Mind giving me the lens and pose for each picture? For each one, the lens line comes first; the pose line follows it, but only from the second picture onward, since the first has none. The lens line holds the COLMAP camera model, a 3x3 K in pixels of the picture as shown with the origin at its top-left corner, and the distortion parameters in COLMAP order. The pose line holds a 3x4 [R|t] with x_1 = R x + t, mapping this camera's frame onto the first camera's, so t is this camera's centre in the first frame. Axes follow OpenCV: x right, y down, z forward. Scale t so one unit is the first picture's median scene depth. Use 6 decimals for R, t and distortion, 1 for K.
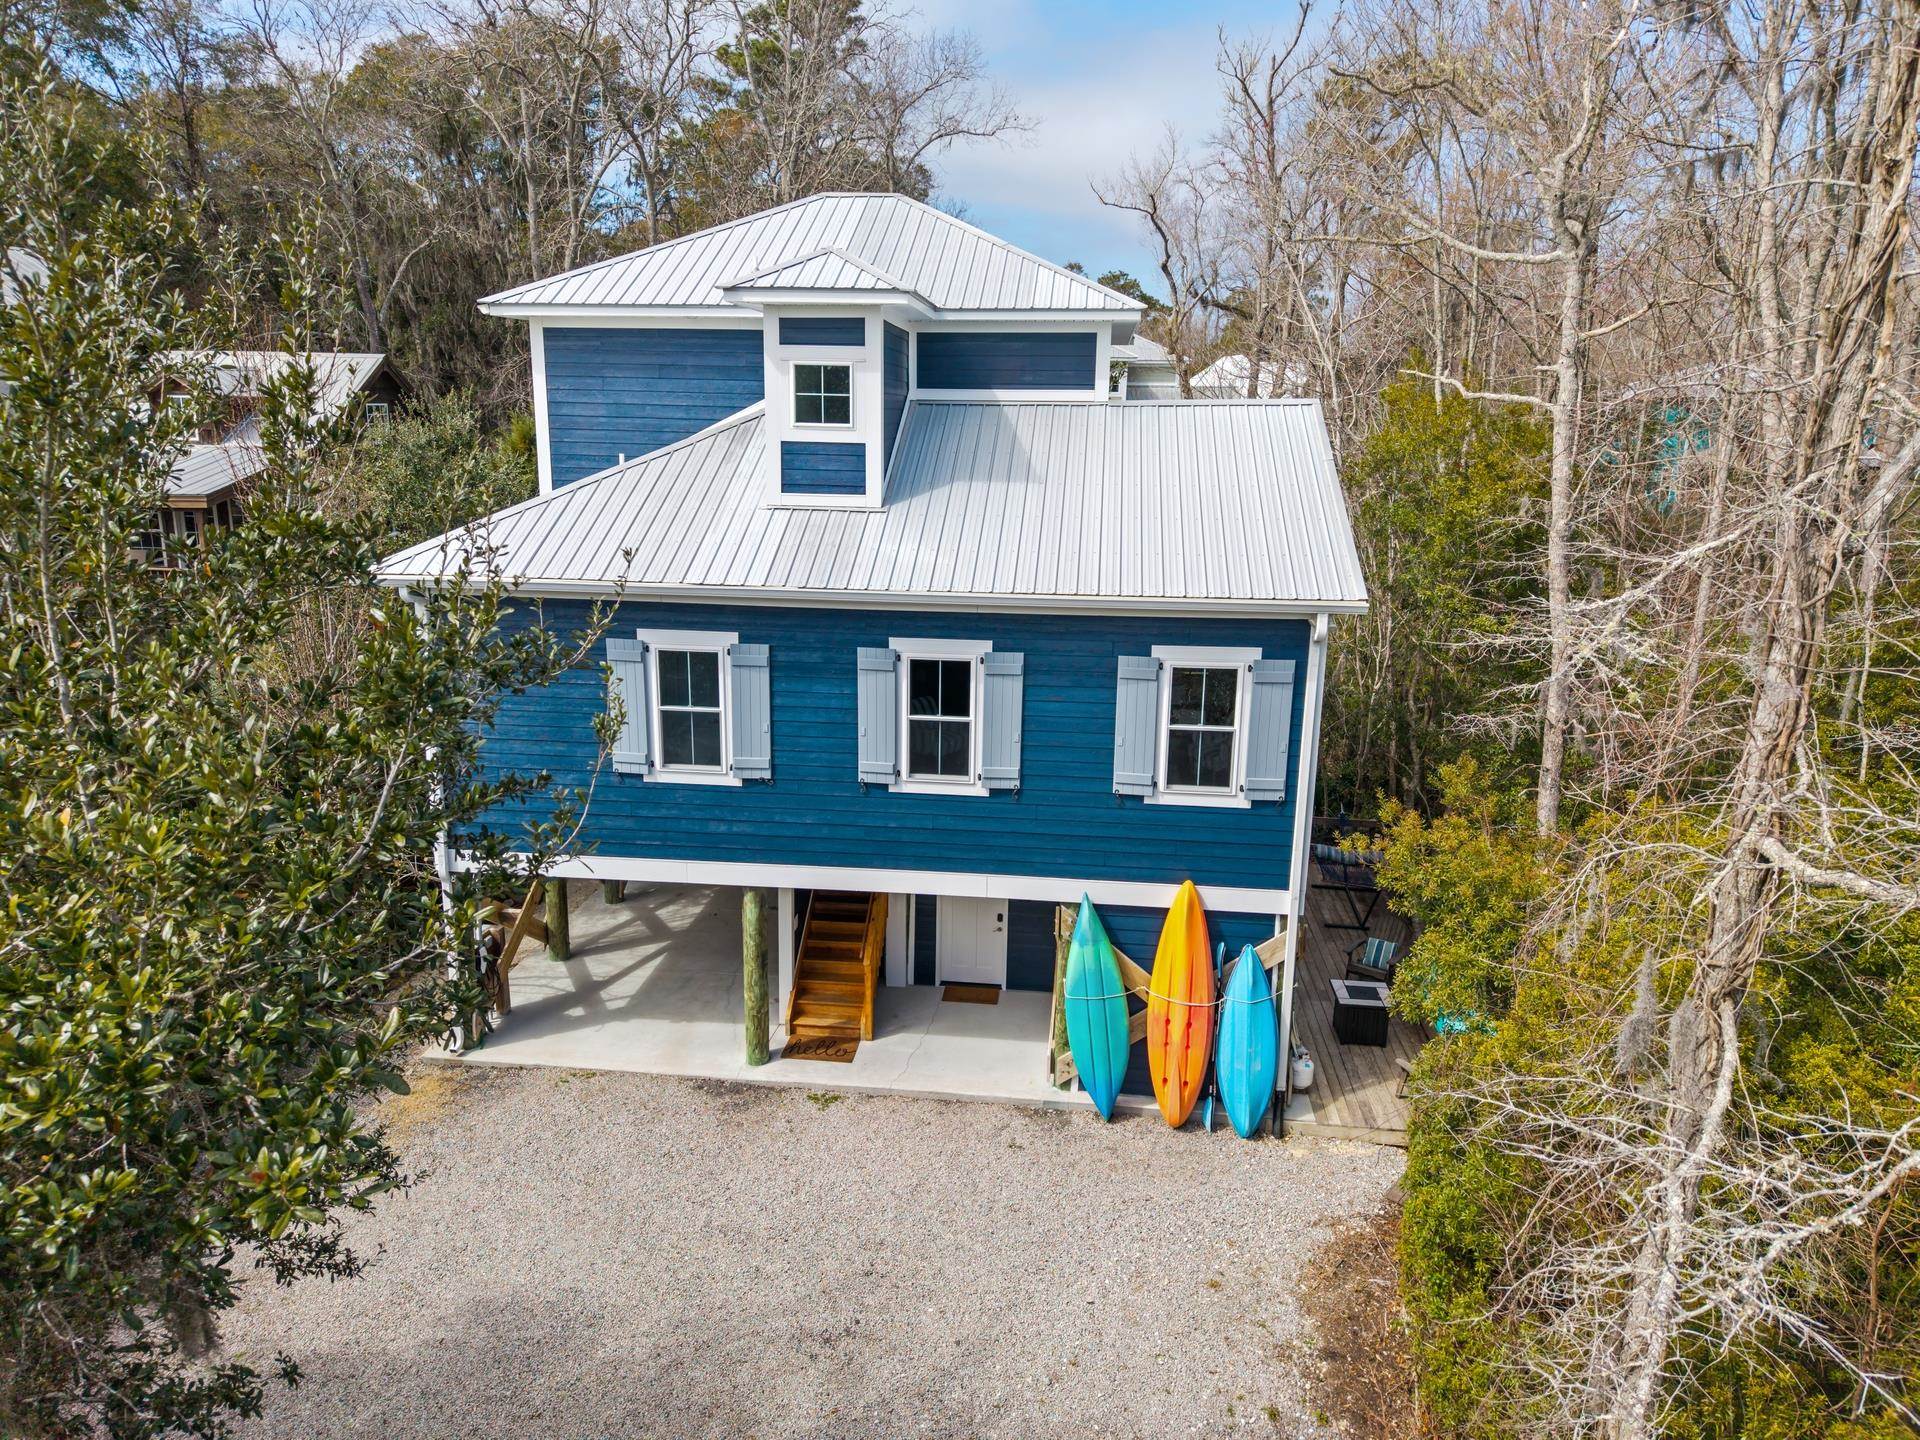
lens RADIAL K [[1309.9, 0, 970.6], [0, 1309.9, 726.3], [0, 0, 1]] dist [-0.006824, -0.006401]
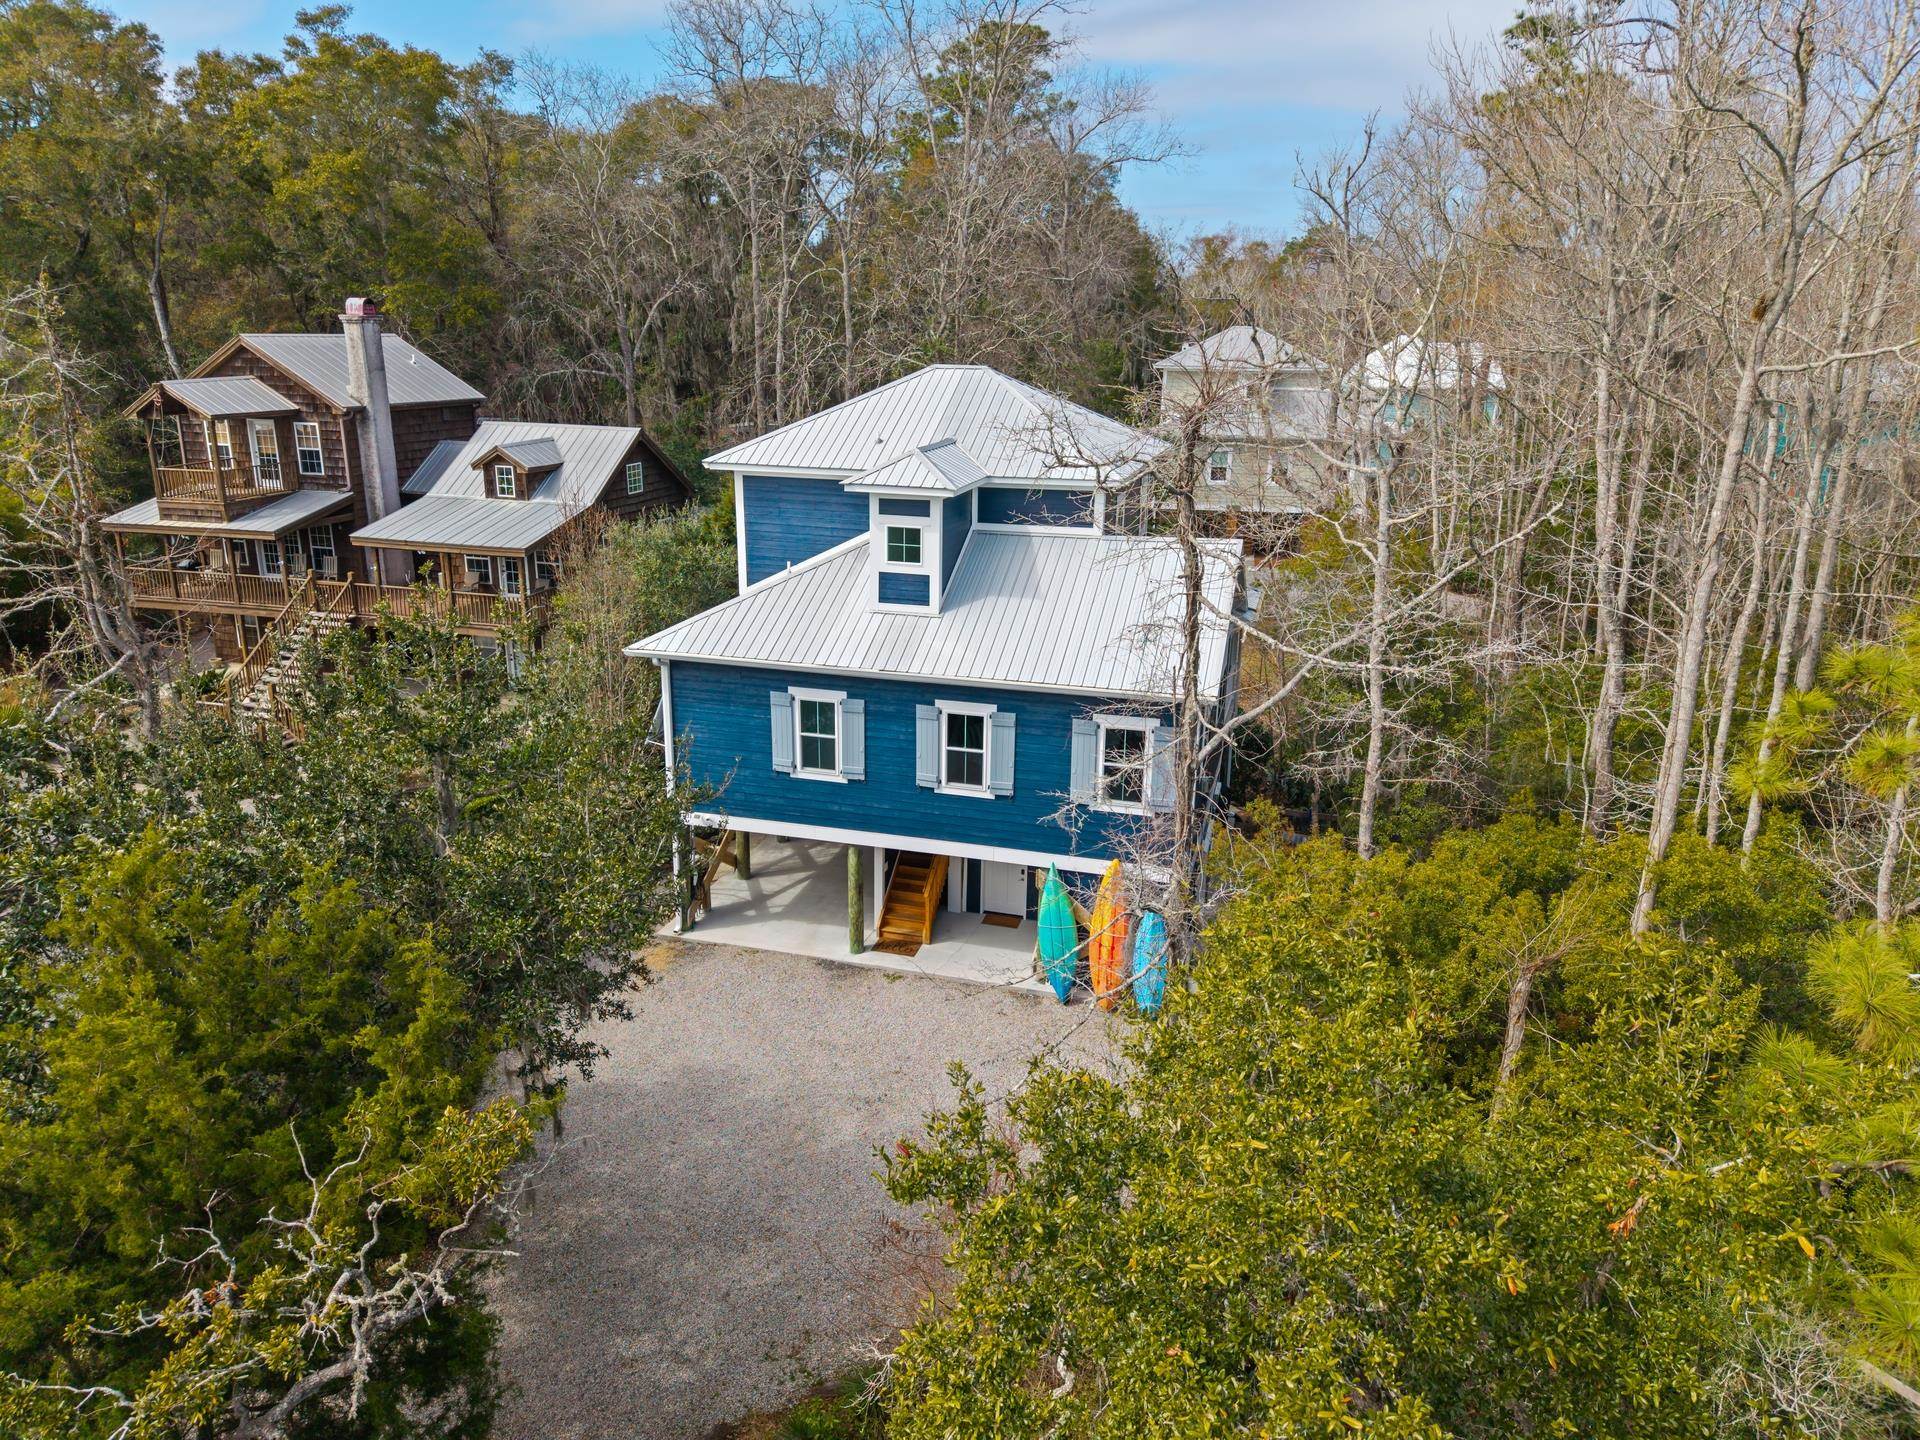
lens RADIAL K [[1342.3, 0, 960.0], [0, 1342.3, 720.0], [0, 0, 1]] dist [0.003895, 0.000691]
pose [[0.984149, 0.048155, -0.170682, 0.245153], [-0.038991, 0.997633, 0.056643, -0.133193], [0.173006, -0.049090, 0.983697, -0.620134]]
